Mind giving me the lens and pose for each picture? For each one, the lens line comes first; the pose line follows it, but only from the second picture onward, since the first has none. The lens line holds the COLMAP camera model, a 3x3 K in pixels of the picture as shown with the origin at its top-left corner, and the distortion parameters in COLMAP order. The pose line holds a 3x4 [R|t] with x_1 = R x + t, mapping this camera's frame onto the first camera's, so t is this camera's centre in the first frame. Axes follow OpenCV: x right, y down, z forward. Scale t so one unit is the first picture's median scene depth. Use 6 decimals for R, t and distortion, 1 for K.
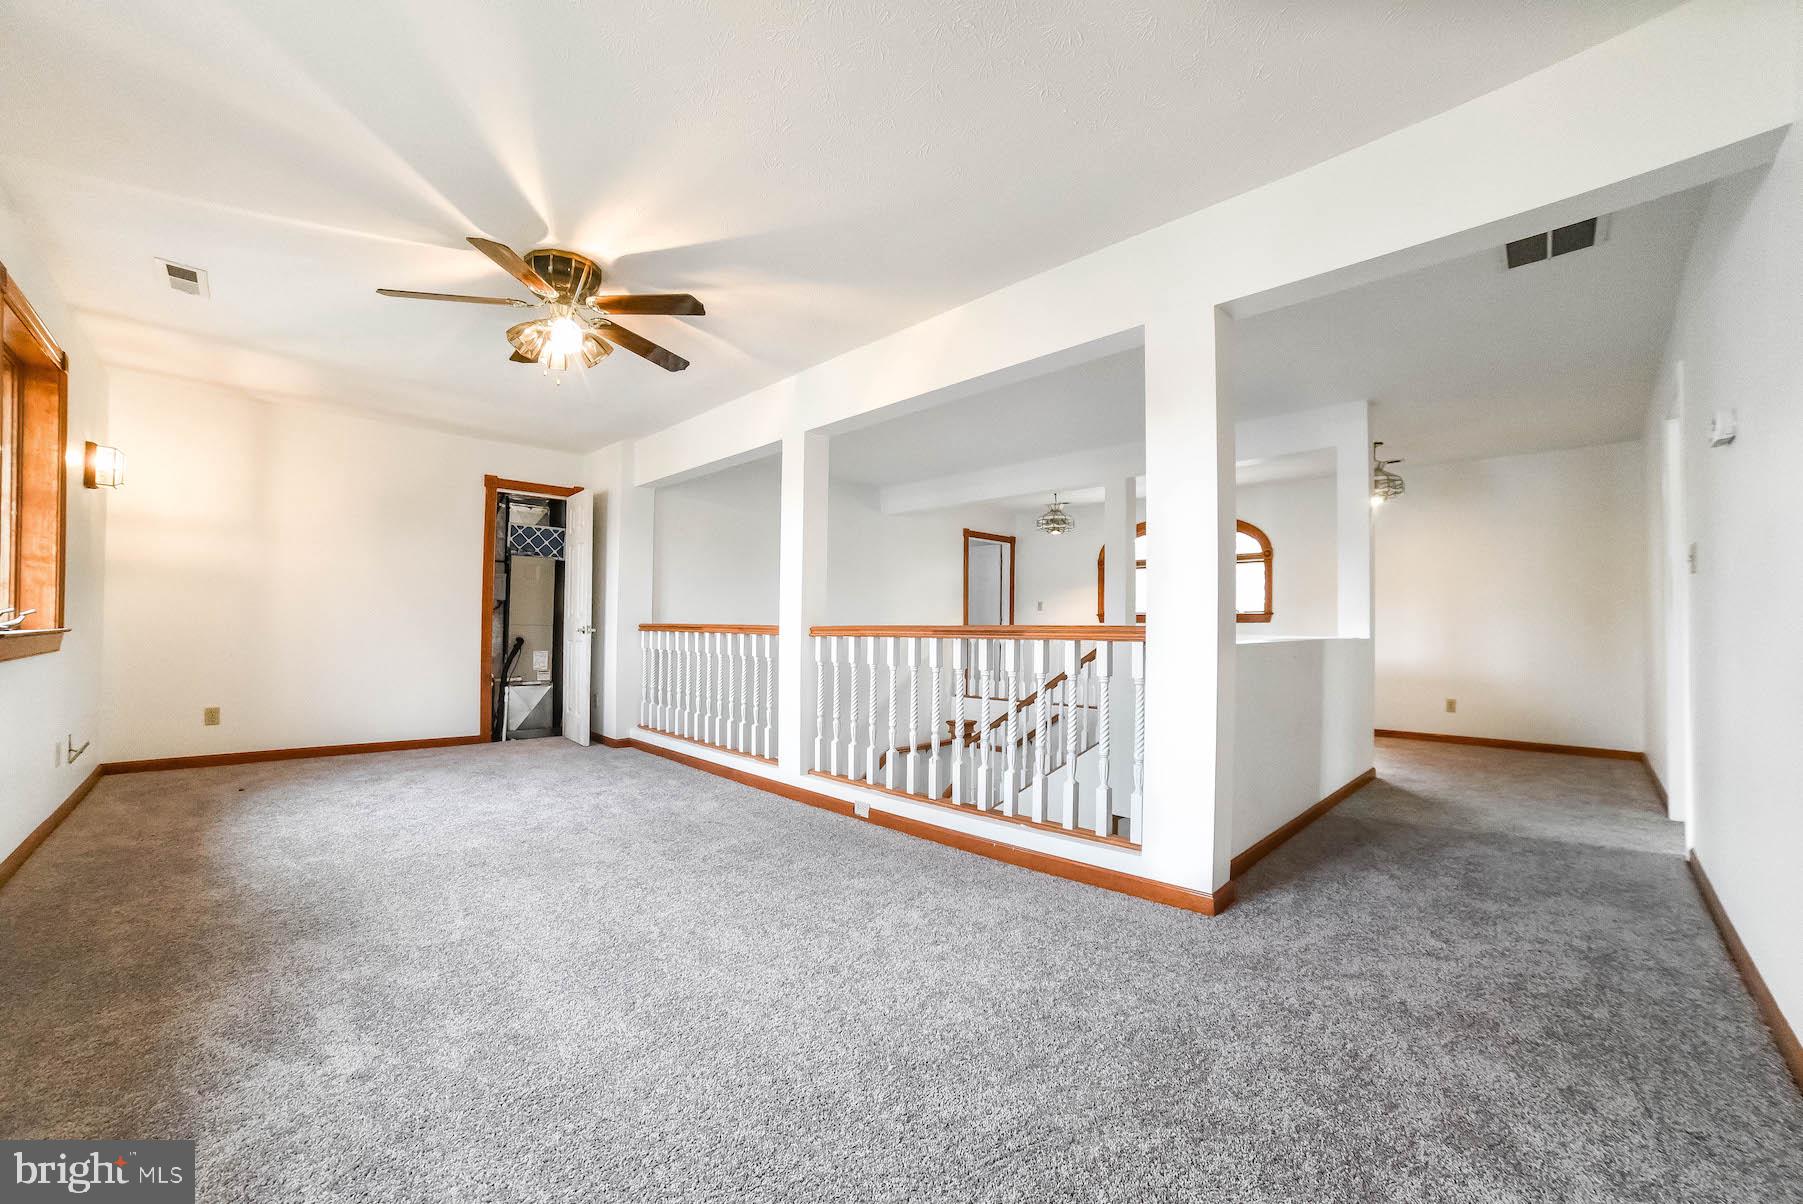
lens RADIAL K [[721.2, 0, 898.9], [0, 721.2, 623.7], [0, 0, 1]] dist [-0.030331, 0.000128]
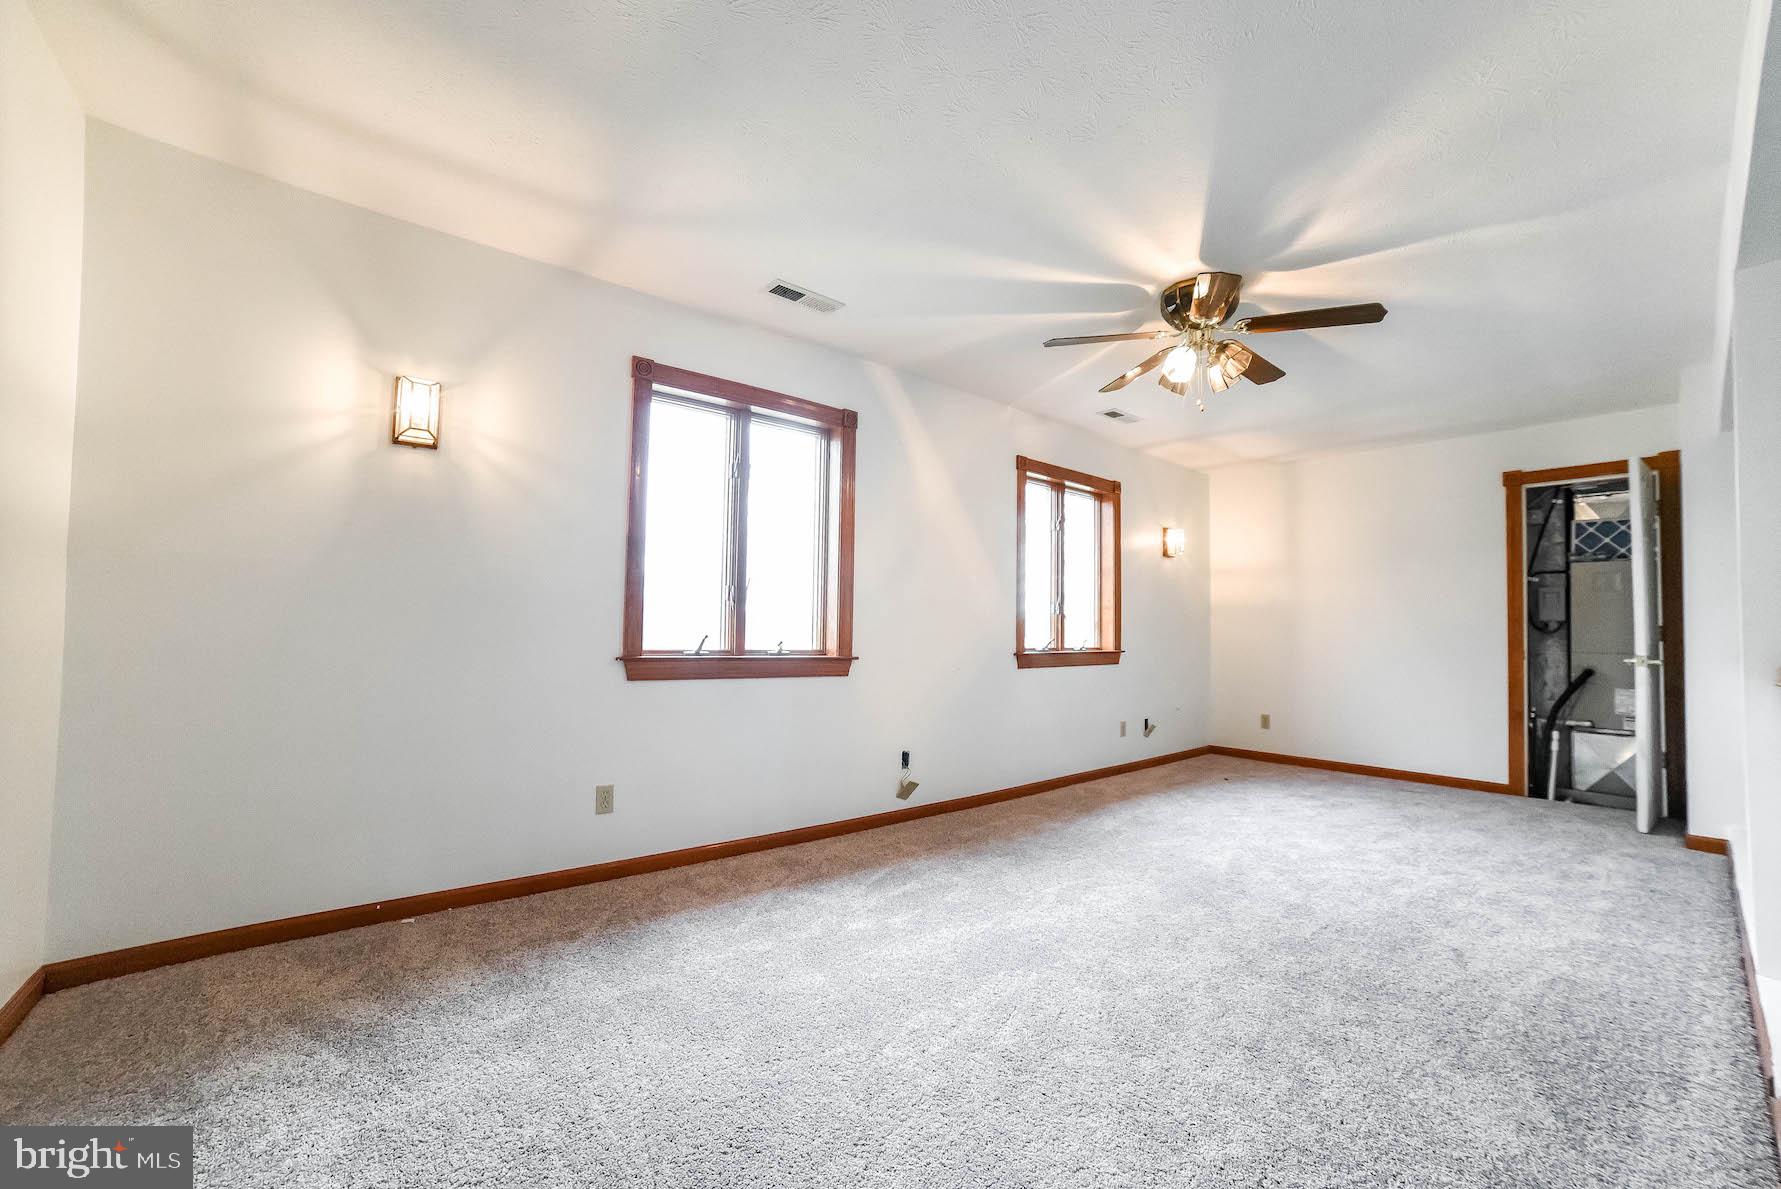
lens RADIAL K [[712.4, 0, 888.0], [0, 712.4, 615.9], [0, 0, 1]] dist [-0.030331, 0.000128]
pose [[-0.066145, -0.037538, -0.997104, 0.354354], [-0.007645, 0.999282, -0.037113, -0.005742], [0.997781, 0.005168, -0.066385, 0.426826]]
